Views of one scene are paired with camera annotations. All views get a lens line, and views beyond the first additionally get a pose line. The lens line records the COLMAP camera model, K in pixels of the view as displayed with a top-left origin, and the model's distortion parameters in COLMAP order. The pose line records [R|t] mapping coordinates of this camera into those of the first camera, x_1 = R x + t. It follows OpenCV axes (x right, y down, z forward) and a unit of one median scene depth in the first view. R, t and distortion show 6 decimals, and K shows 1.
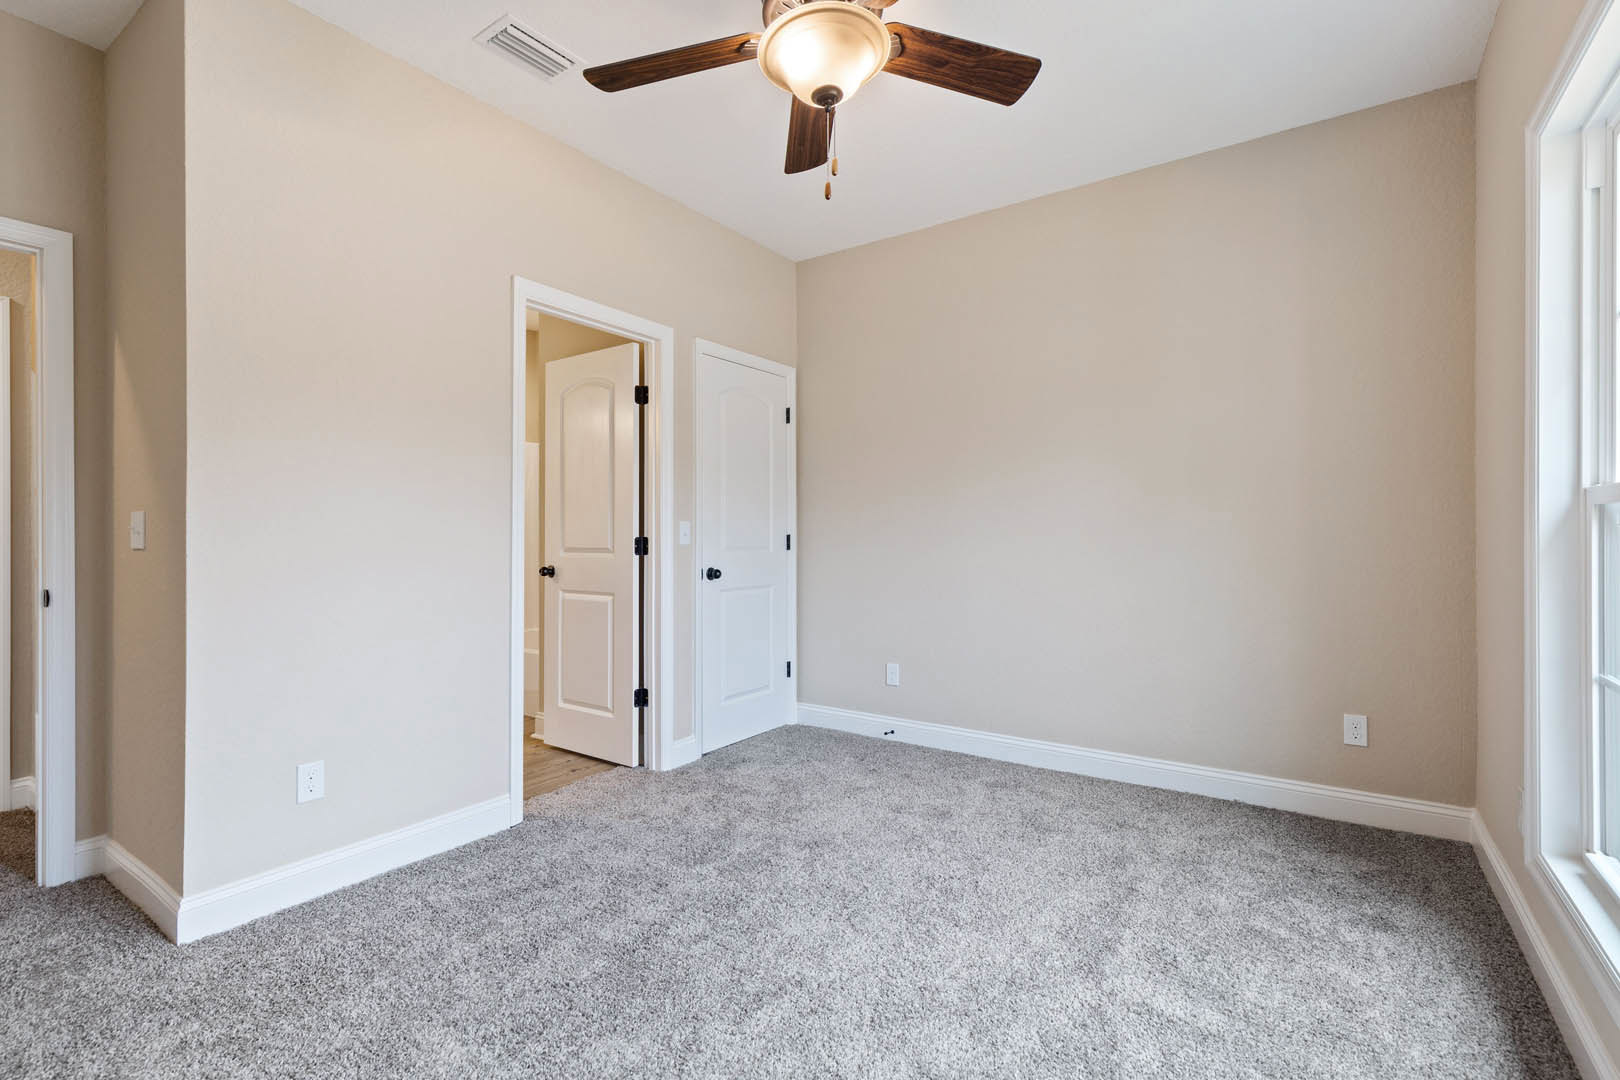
lens RADIAL K [[733.7, 0, 817.1], [0, 733.7, 543.6], [0, 0, 1]] dist [0.009728, -0.000648]
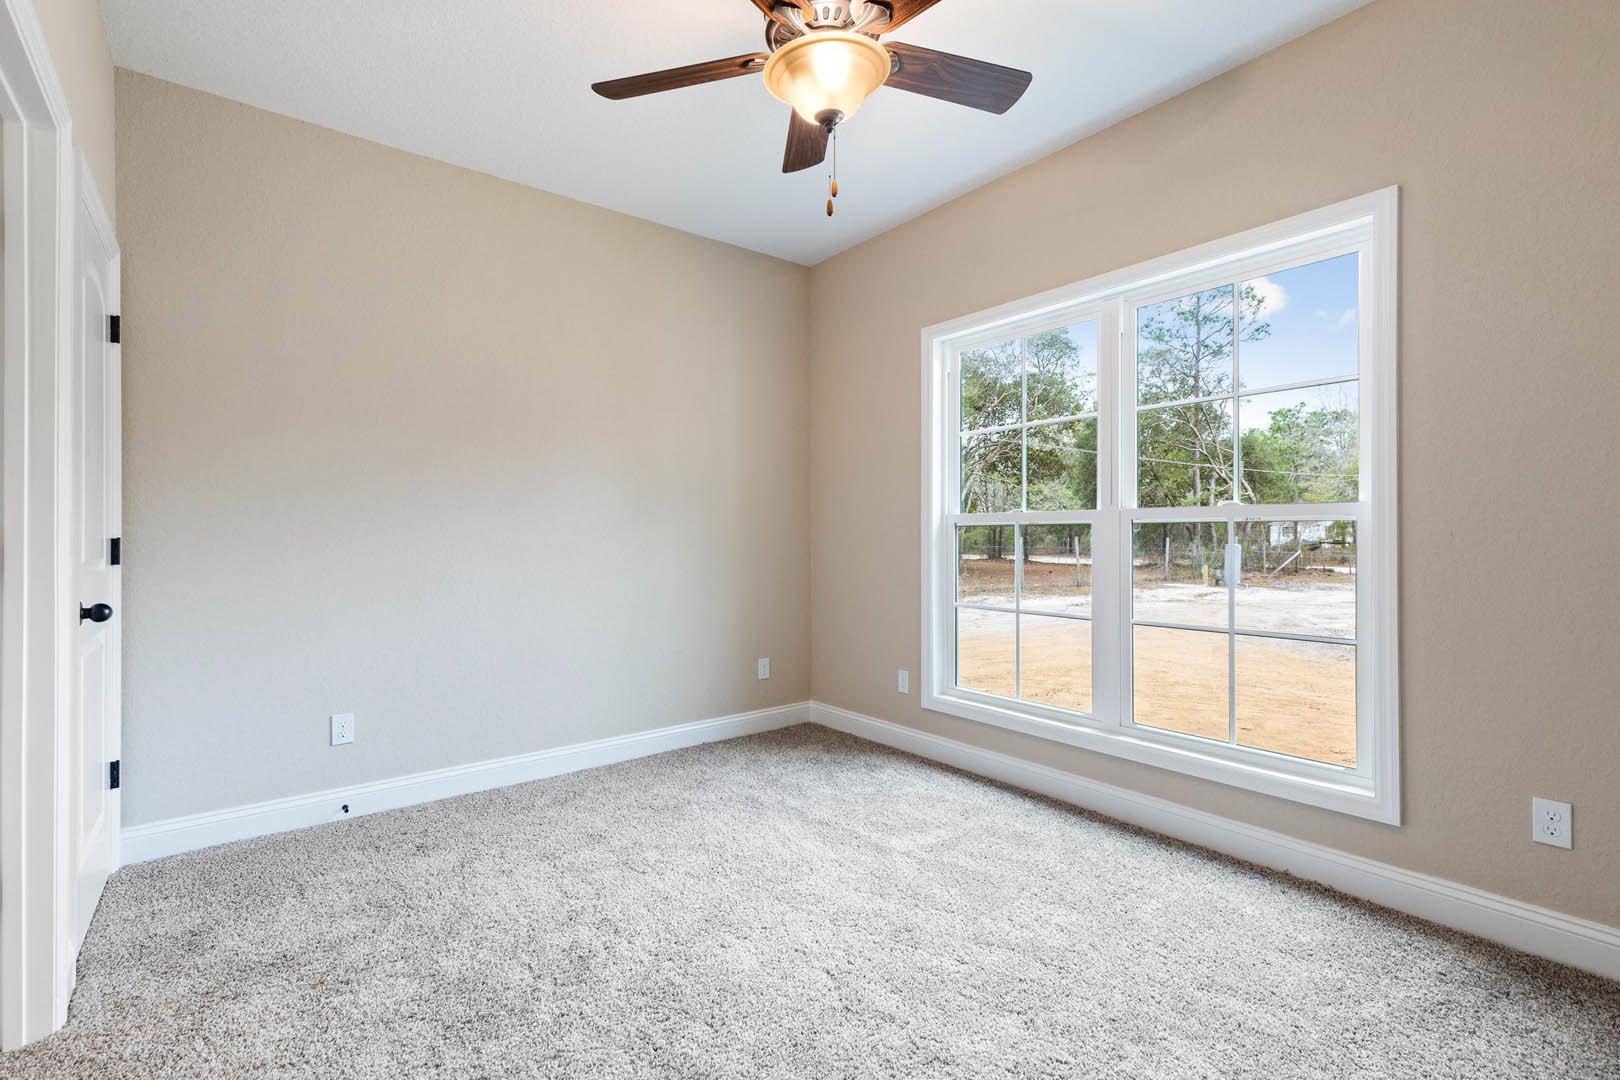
lens RADIAL K [[733.7, 0, 812.5], [0, 733.7, 544.1], [0, 0, 1]] dist [0.009728, -0.000648]
pose [[0.295554, -0.011329, 0.955259, -0.635860], [0.015888, 0.999850, 0.006943, -0.006255], [-0.955194, 0.013125, 0.295690, 0.456539]]
